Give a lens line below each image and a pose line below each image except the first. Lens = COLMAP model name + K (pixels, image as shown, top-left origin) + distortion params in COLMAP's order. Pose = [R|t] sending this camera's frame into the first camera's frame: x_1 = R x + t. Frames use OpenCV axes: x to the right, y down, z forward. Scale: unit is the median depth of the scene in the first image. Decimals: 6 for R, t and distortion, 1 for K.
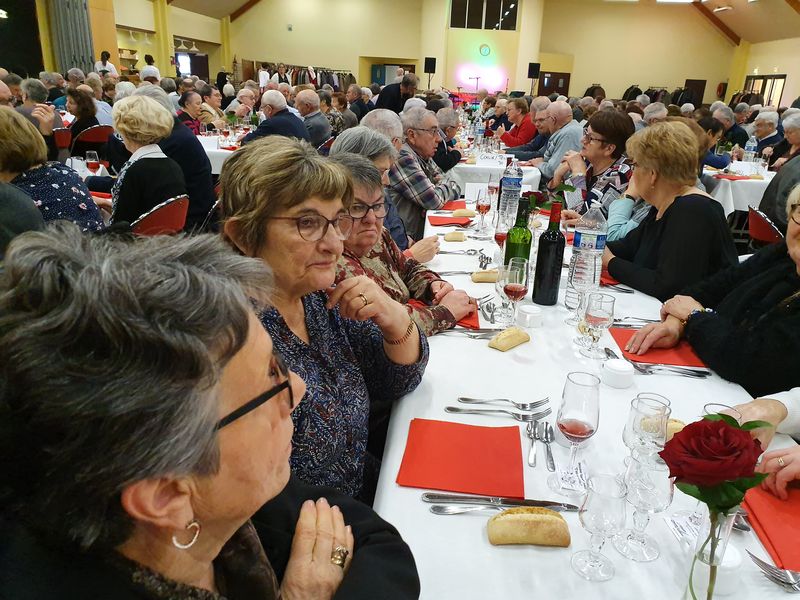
lens RADIAL K [[605.5, 0, 407.6], [0, 605.5, 303.2], [0, 0, 1]] dist [-0.000201, 0.005679]
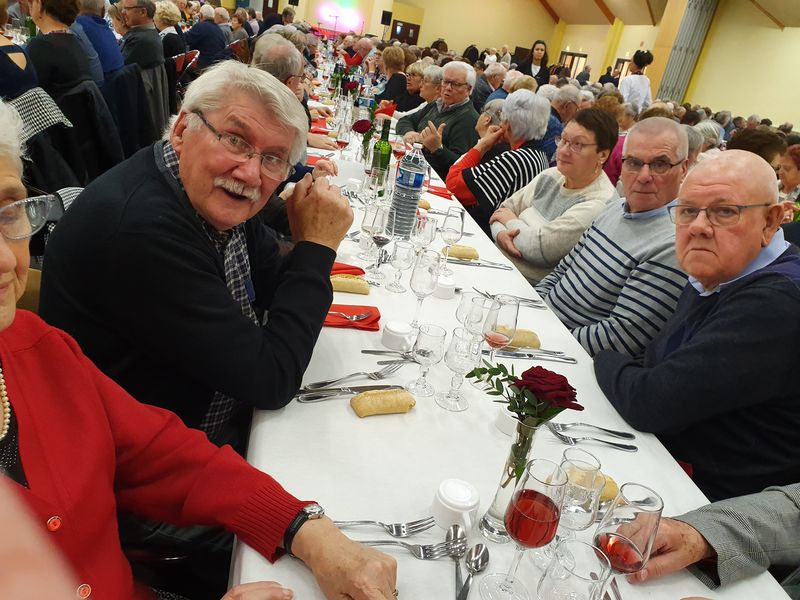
lens RADIAL K [[627.0, 0, 402.1], [0, 627.0, 300.2], [0, 0, 1]] dist [-0.068503, 0.001521]
pose [[0.969554, 0.047244, 0.240277, -0.012532], [-0.064901, 0.995700, 0.066106, 0.053804], [-0.236121, -0.079687, 0.968451, -0.143874]]
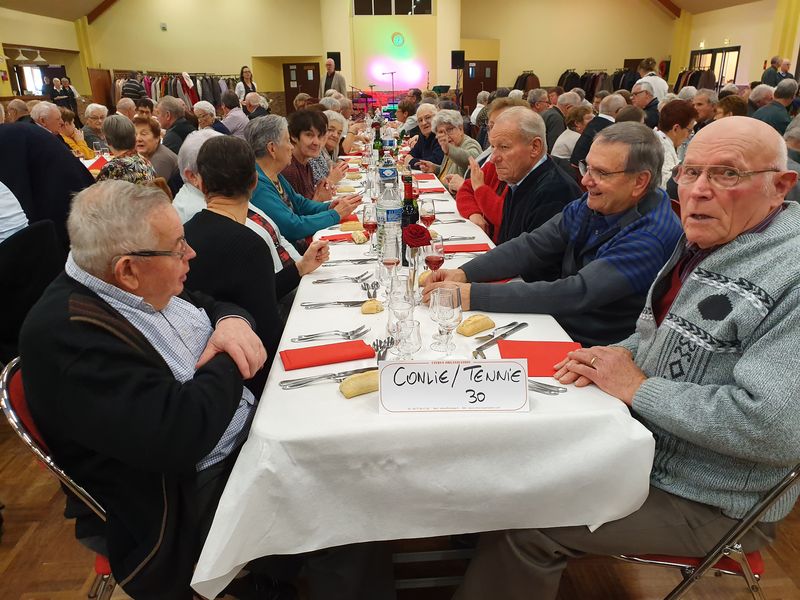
lens RADIAL K [[608.0, 0, 403.4], [0, 608.0, 304.5], [0, 0, 1]] dist [0.001950, 0.006446]
pose [[0.991152, -0.098667, 0.088780, 0.022632], [0.098271, 0.995121, 0.008827, -0.054726], [-0.089218, -0.000025, 0.996012, 0.149114]]
